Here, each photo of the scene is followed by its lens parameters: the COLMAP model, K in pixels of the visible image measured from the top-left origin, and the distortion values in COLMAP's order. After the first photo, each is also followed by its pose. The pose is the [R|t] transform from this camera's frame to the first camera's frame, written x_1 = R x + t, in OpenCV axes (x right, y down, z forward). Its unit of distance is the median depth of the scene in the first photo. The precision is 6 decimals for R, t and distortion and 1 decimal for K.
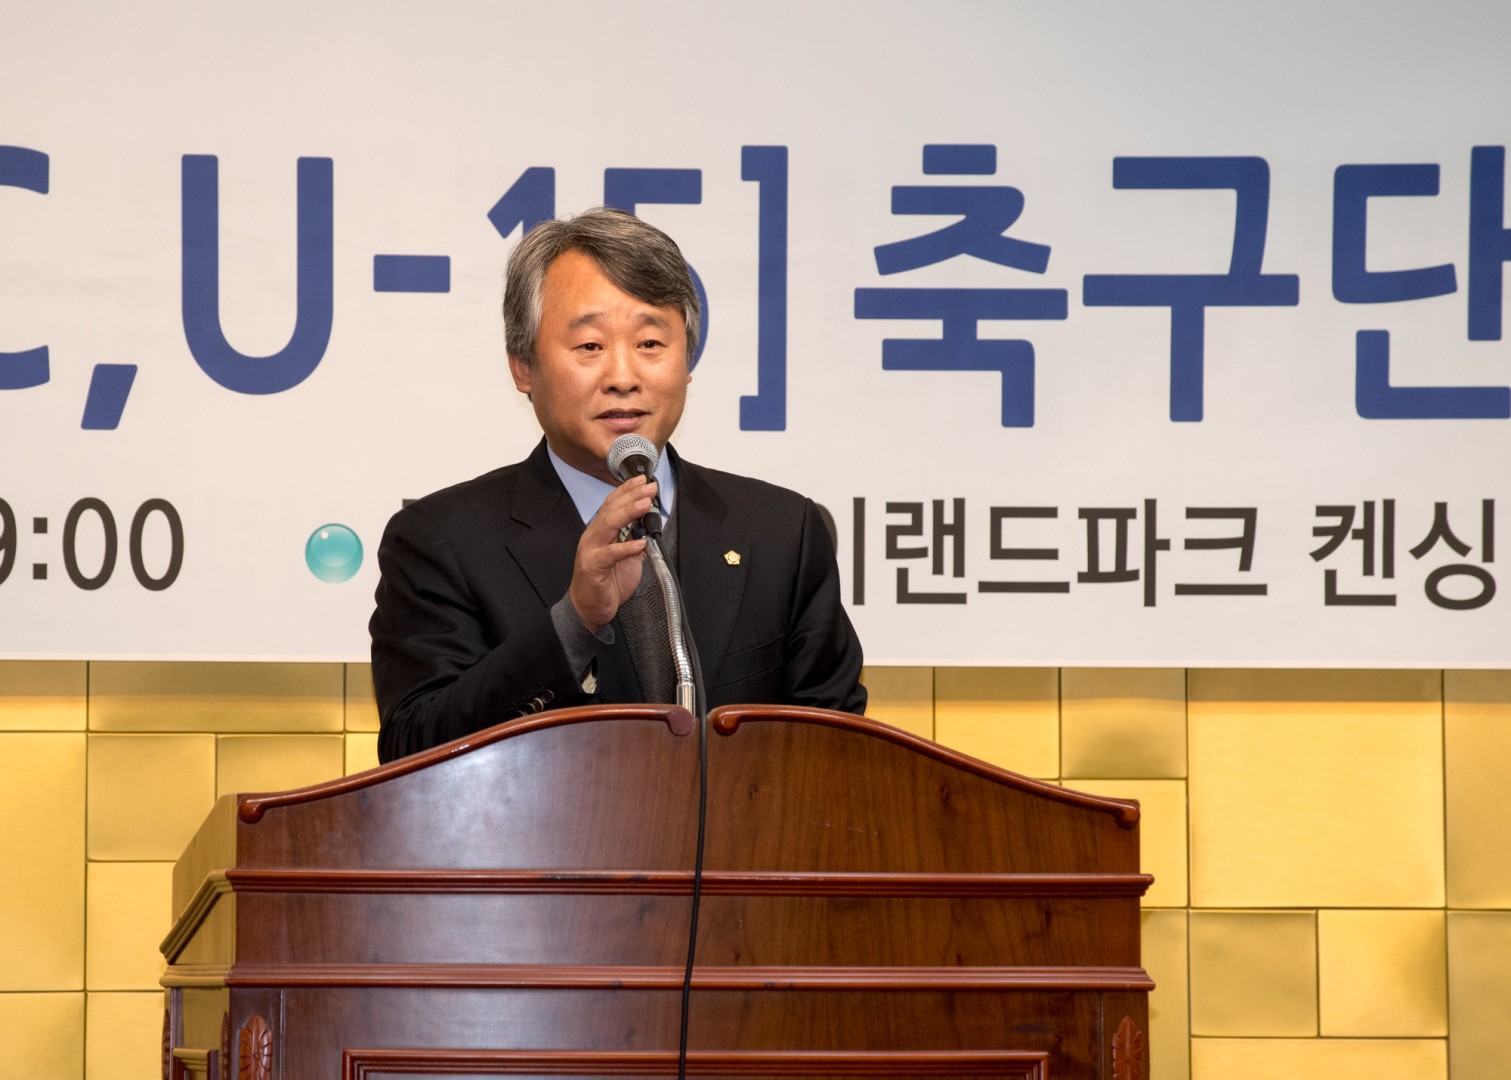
lens RADIAL K [[9689.2, 0, 595.0], [0, 9689.2, 602.7], [0, 0, 1]] dist [2.157010, 24.731705]
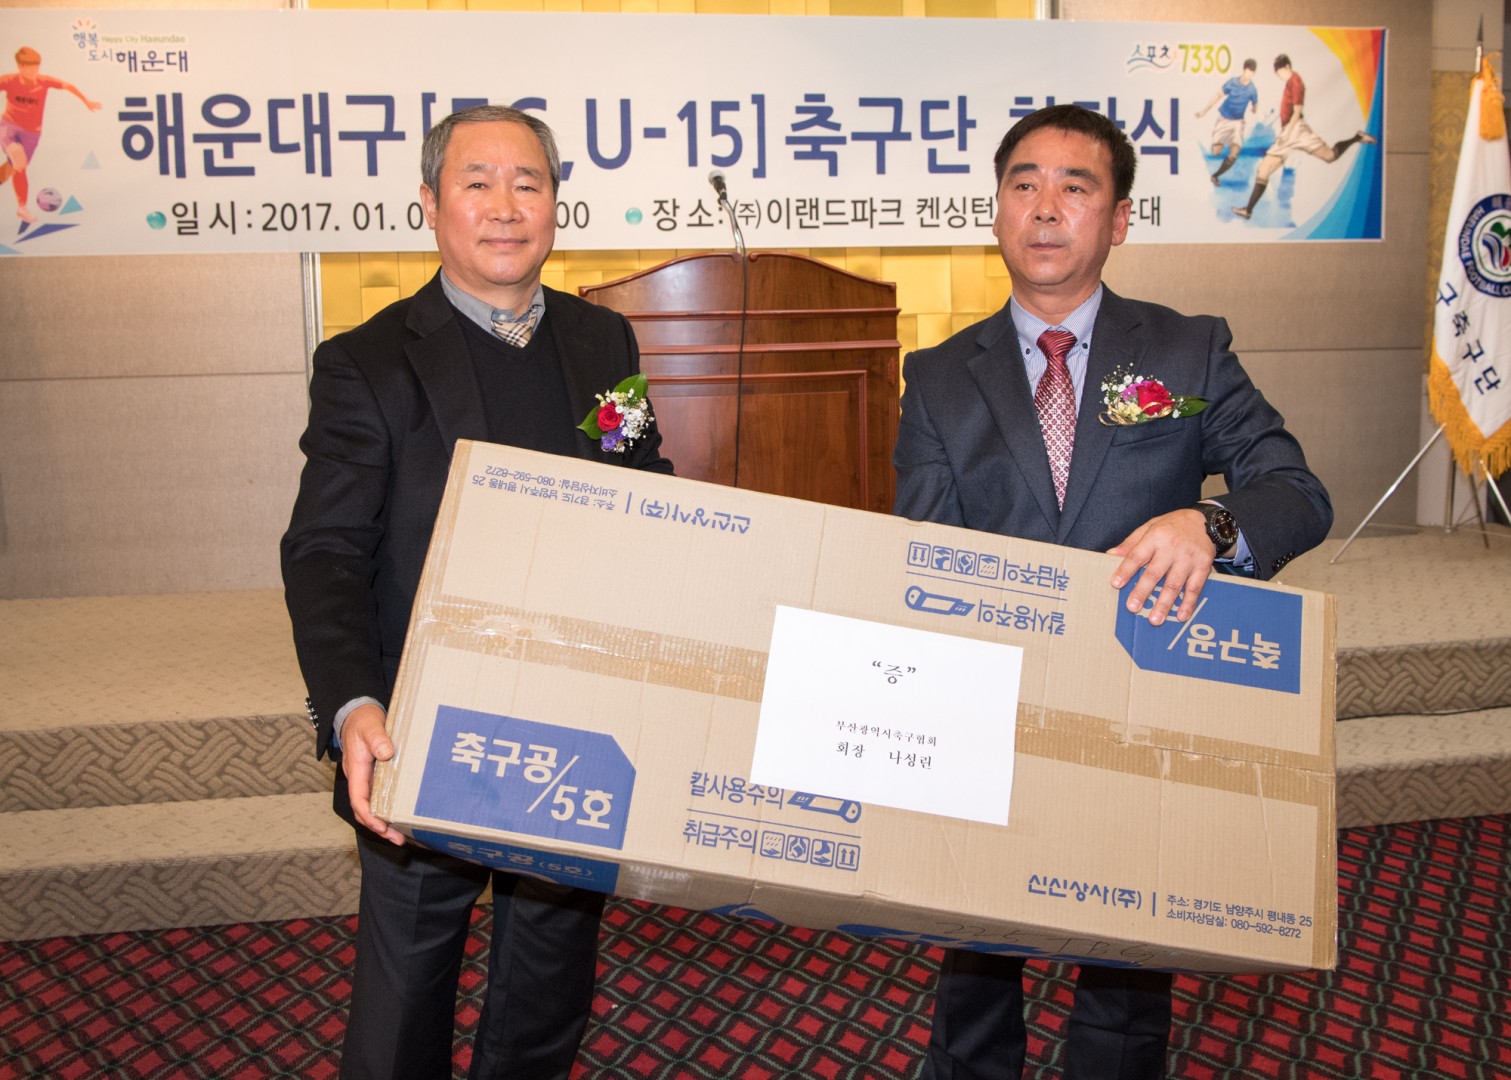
lens RADIAL K [[1418.7, 0, 775.6], [0, 1418.7, 453.0], [0, 0, 1]] dist [-0.066747, 0.024197]
pose [[0.999187, -0.024079, 0.032340, 0.004554], [0.019557, 0.990856, 0.133500, 0.011596], [-0.035259, -0.132759, 0.990521, 0.493013]]
